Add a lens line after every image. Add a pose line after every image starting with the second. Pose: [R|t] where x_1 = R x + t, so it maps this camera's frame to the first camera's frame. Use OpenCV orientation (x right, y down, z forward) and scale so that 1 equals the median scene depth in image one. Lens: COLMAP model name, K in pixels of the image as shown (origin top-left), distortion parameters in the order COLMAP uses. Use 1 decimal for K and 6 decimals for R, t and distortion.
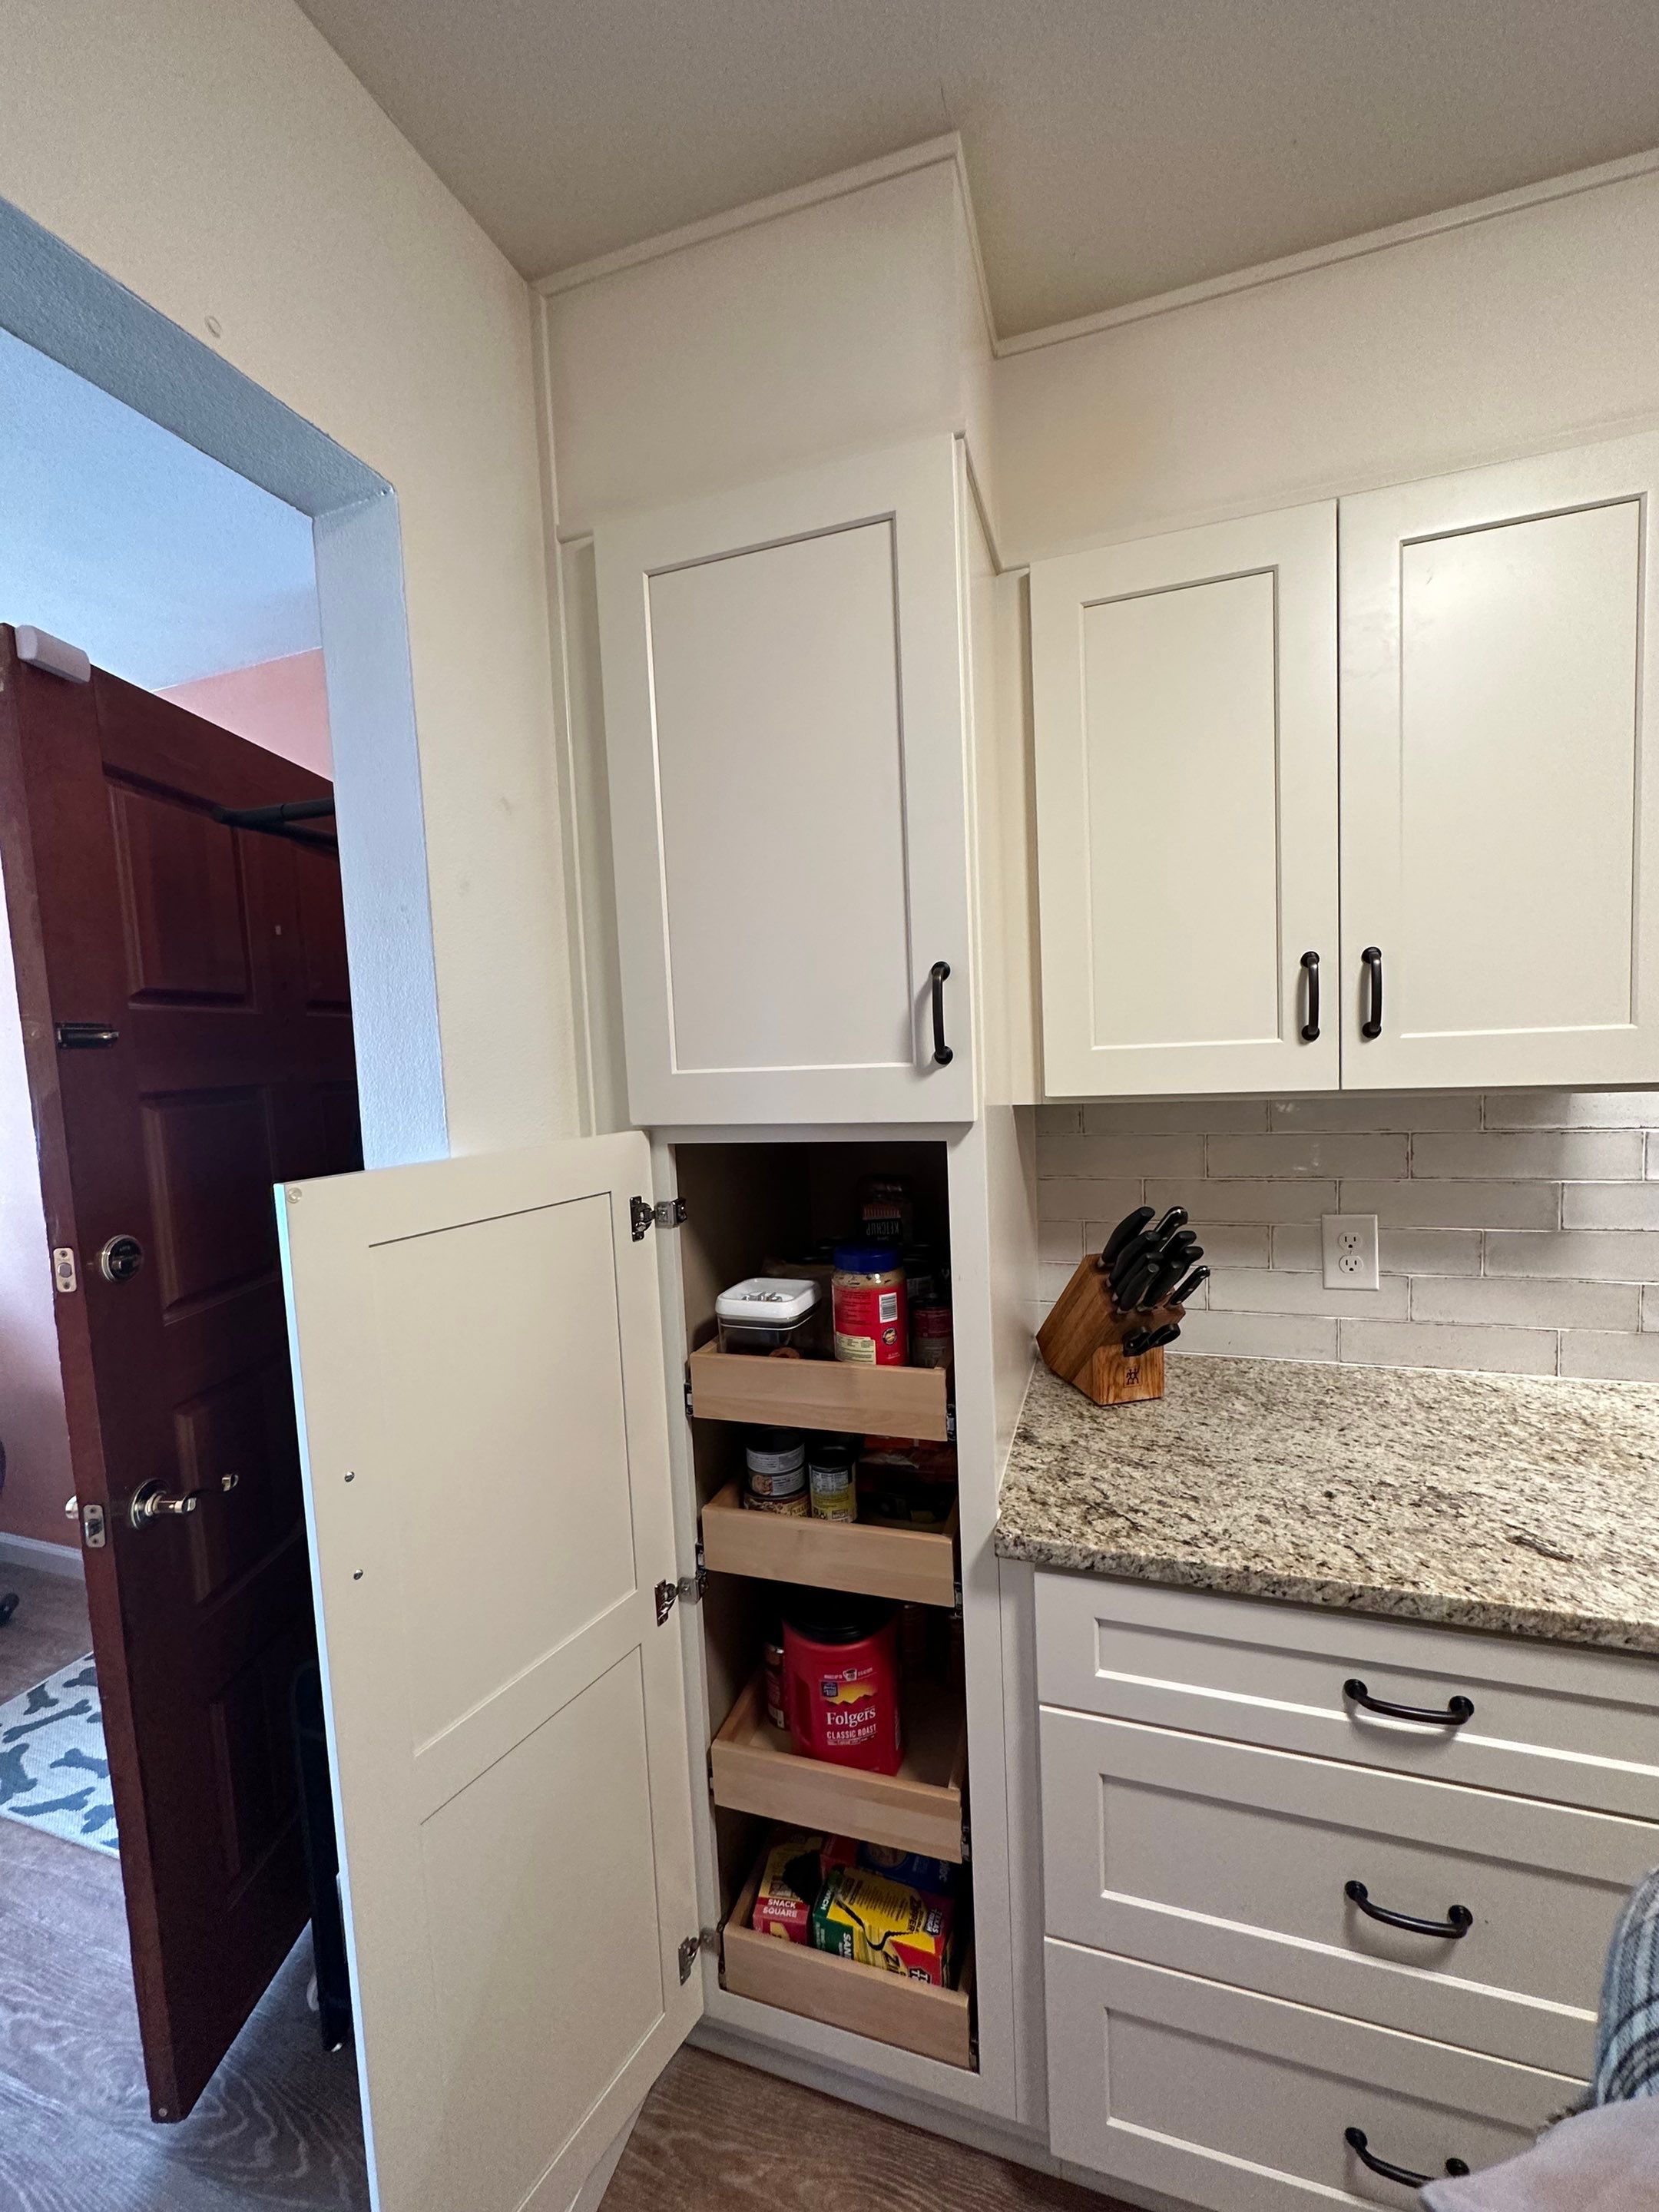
lens RADIAL K [[883.8, 0, 825.2], [0, 883.8, 1103.8], [0, 0, 1]] dist [0.001348, -0.000119]
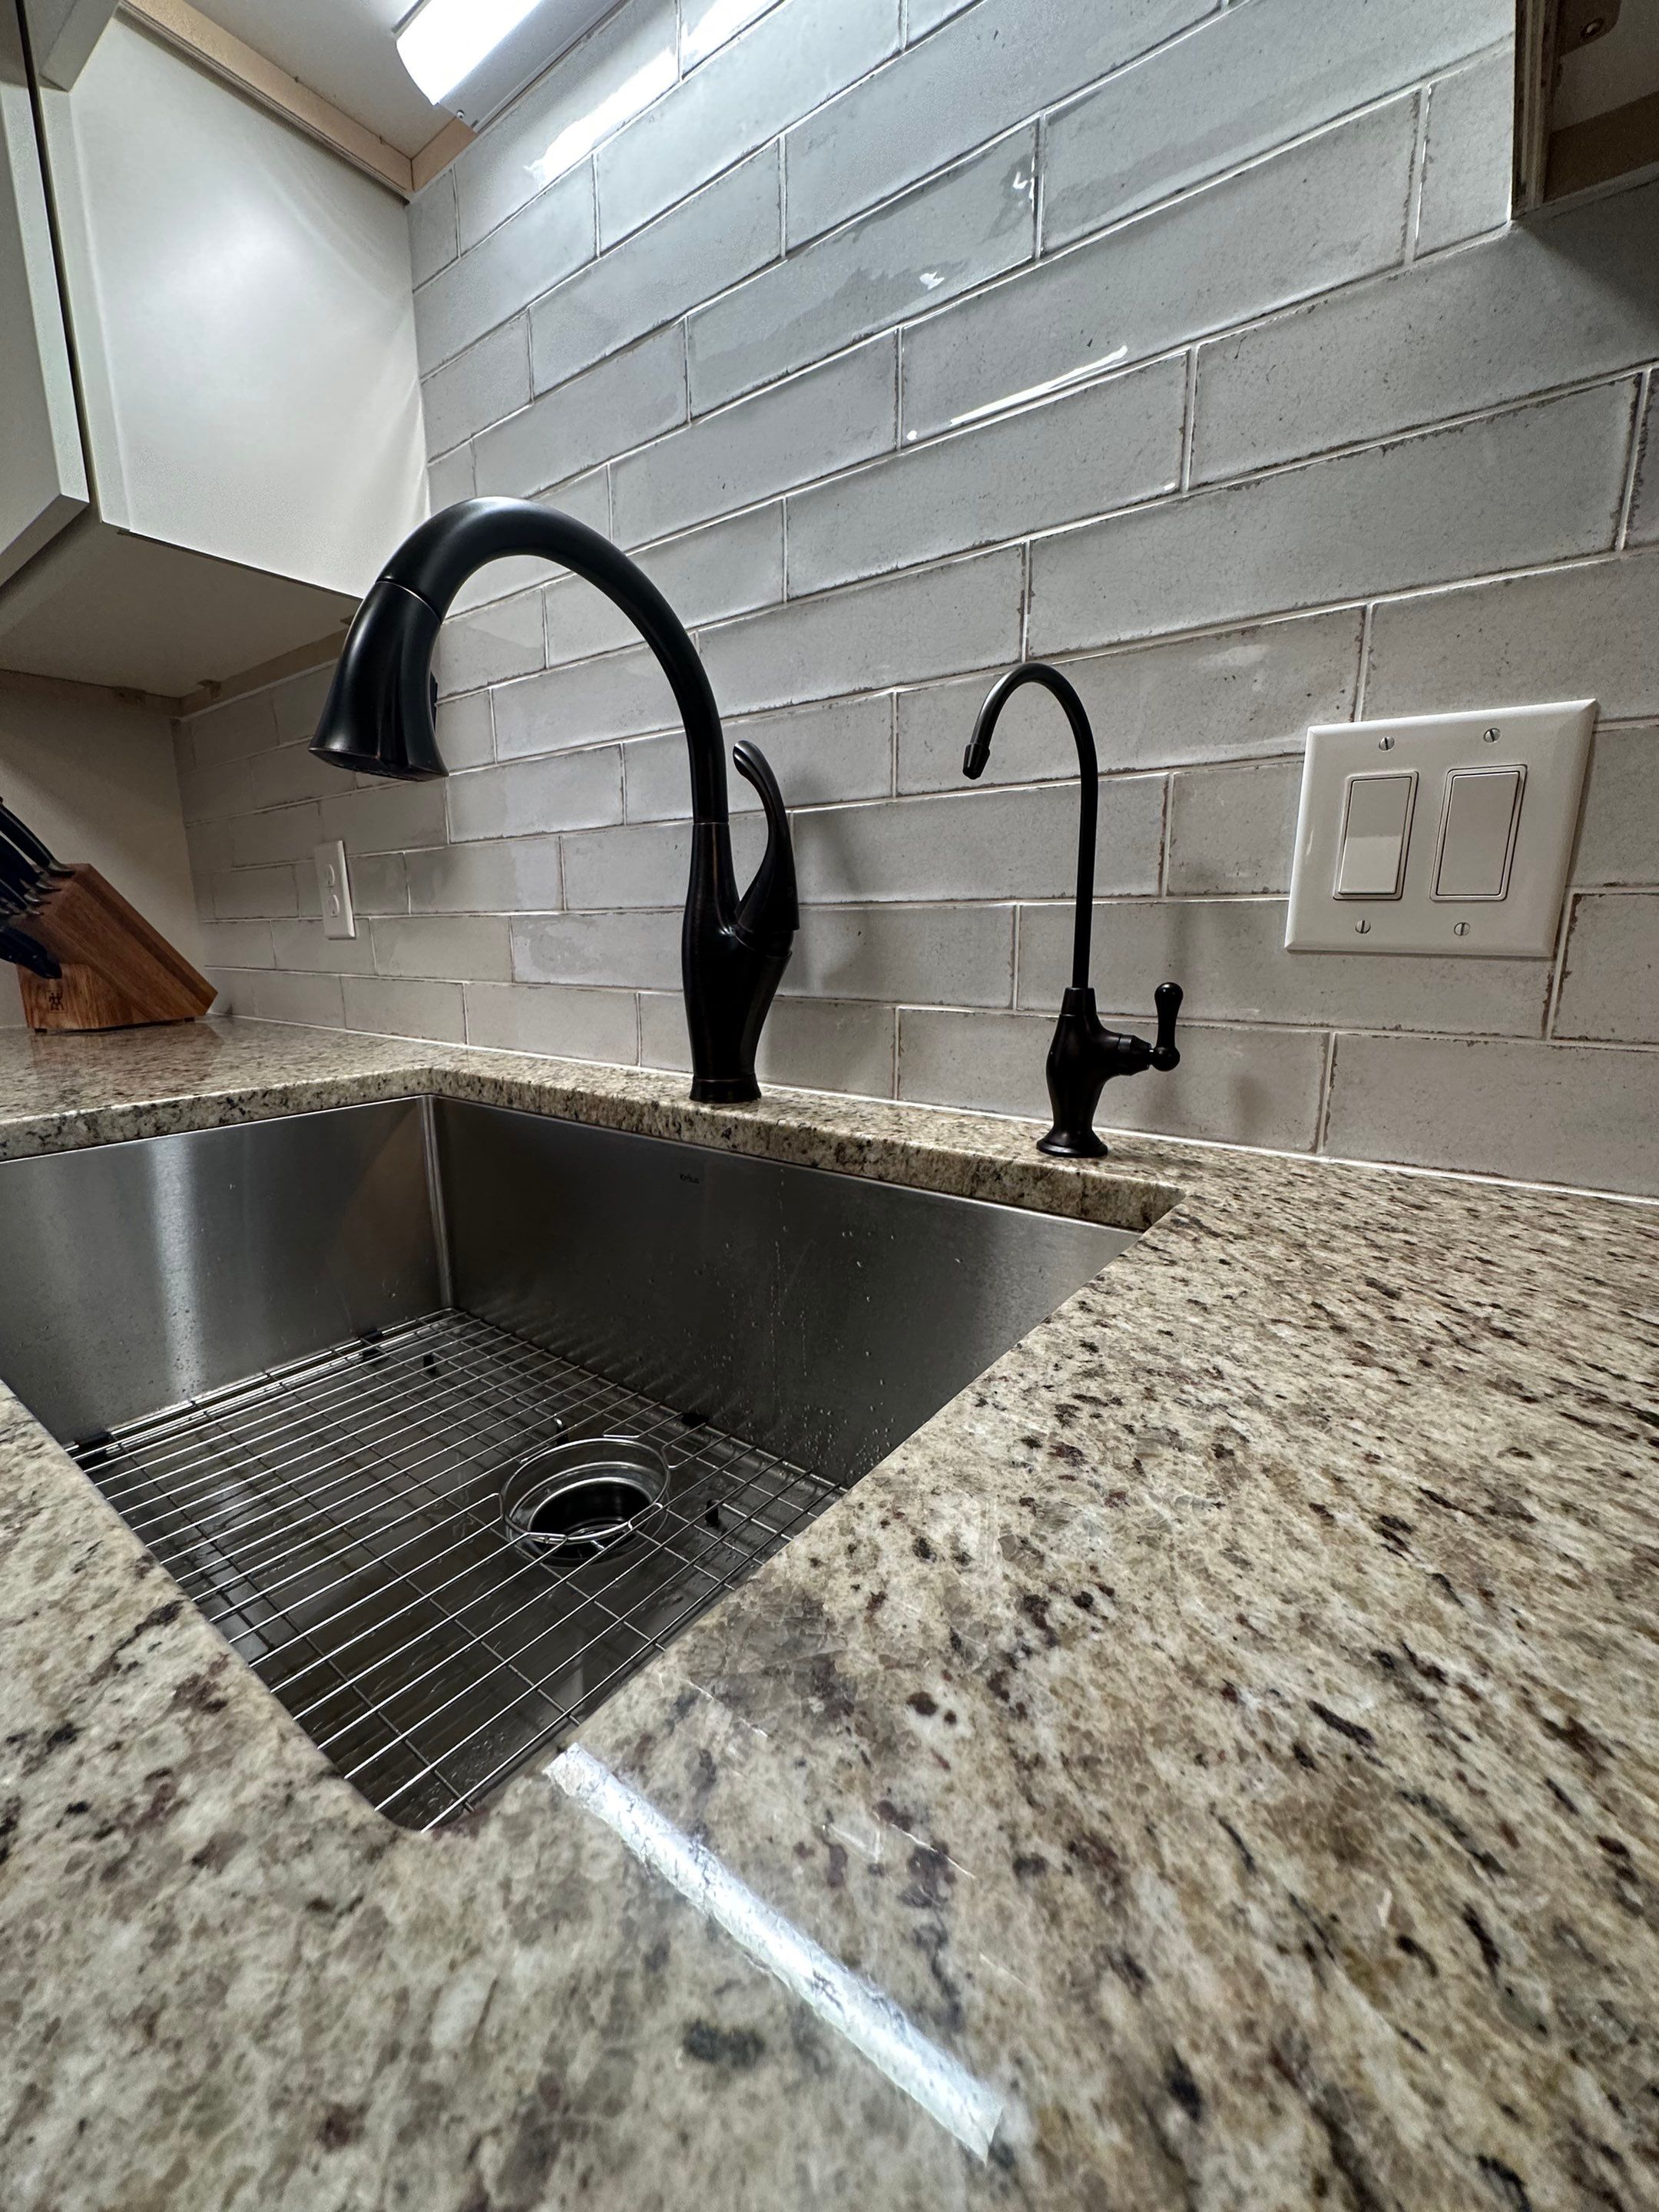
lens RADIAL K [[883.8, 0, 831.9], [0, 883.8, 1096.6], [0, 0, 1]] dist [0.001348, -0.000119]
pose [[0.951984, 0.098764, -0.289779, 1.610084], [-0.063522, 0.989658, 0.128618, 0.276956], [0.299485, -0.104035, 0.948412, 0.426193]]
